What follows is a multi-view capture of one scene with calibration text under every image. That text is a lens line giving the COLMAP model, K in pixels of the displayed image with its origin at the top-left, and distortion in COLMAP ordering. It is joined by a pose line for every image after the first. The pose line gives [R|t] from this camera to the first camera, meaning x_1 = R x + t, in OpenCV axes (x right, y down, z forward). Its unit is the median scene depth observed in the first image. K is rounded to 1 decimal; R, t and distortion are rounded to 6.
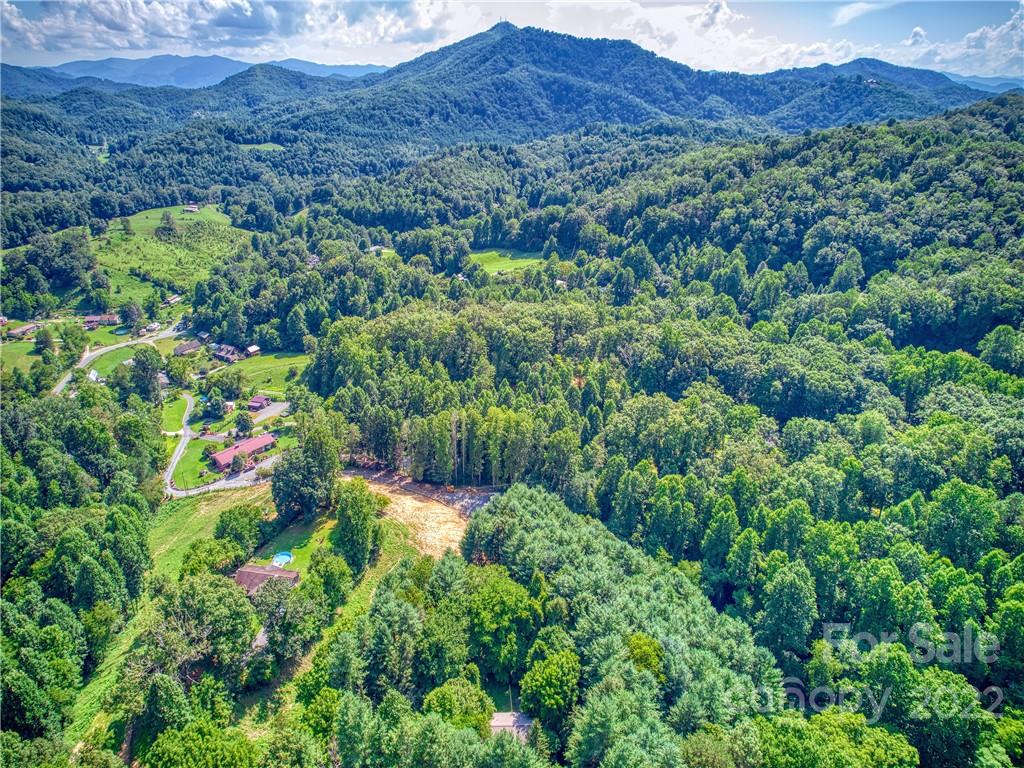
lens RADIAL K [[768.8, 0, 512.0], [0, 768.8, 384.0], [0, 0, 1]] dist [-0.016846, -0.000574]
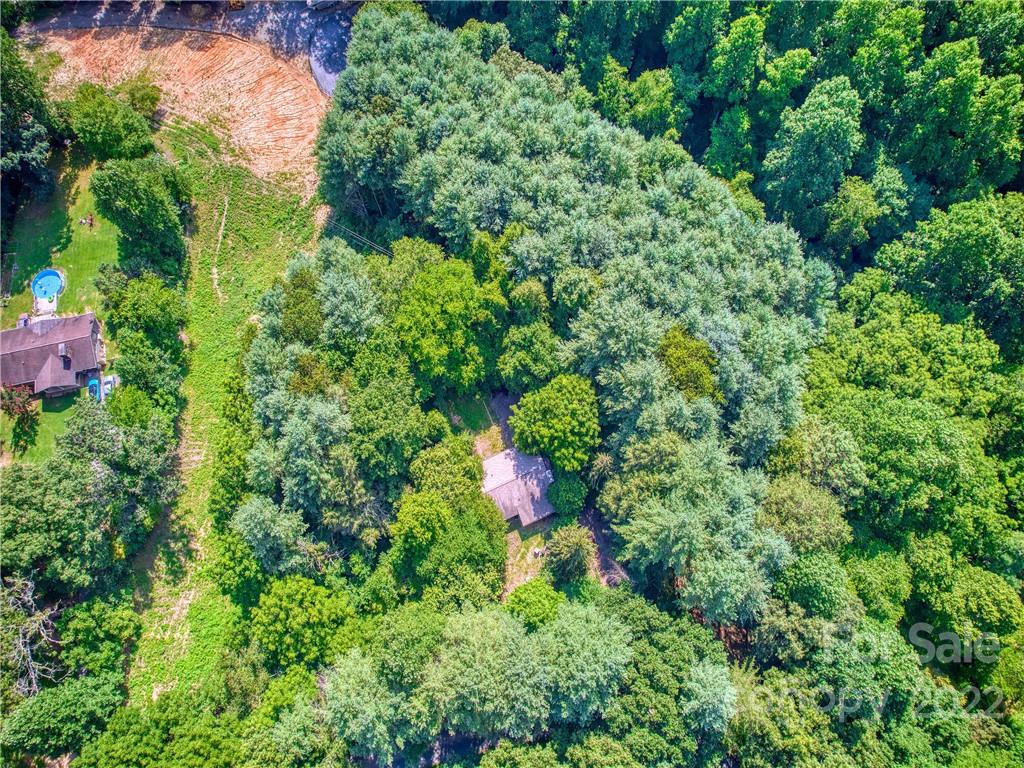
lens RADIAL K [[768.8, 0, 512.0], [0, 768.8, 384.0], [0, 0, 1]] dist [-0.016846, -0.000574]
pose [[0.945182, -0.315862, 0.082837, -0.032140], [0.142656, 0.627601, 0.765354, -0.161692], [-0.293735, -0.711581, 0.638257, 0.539017]]
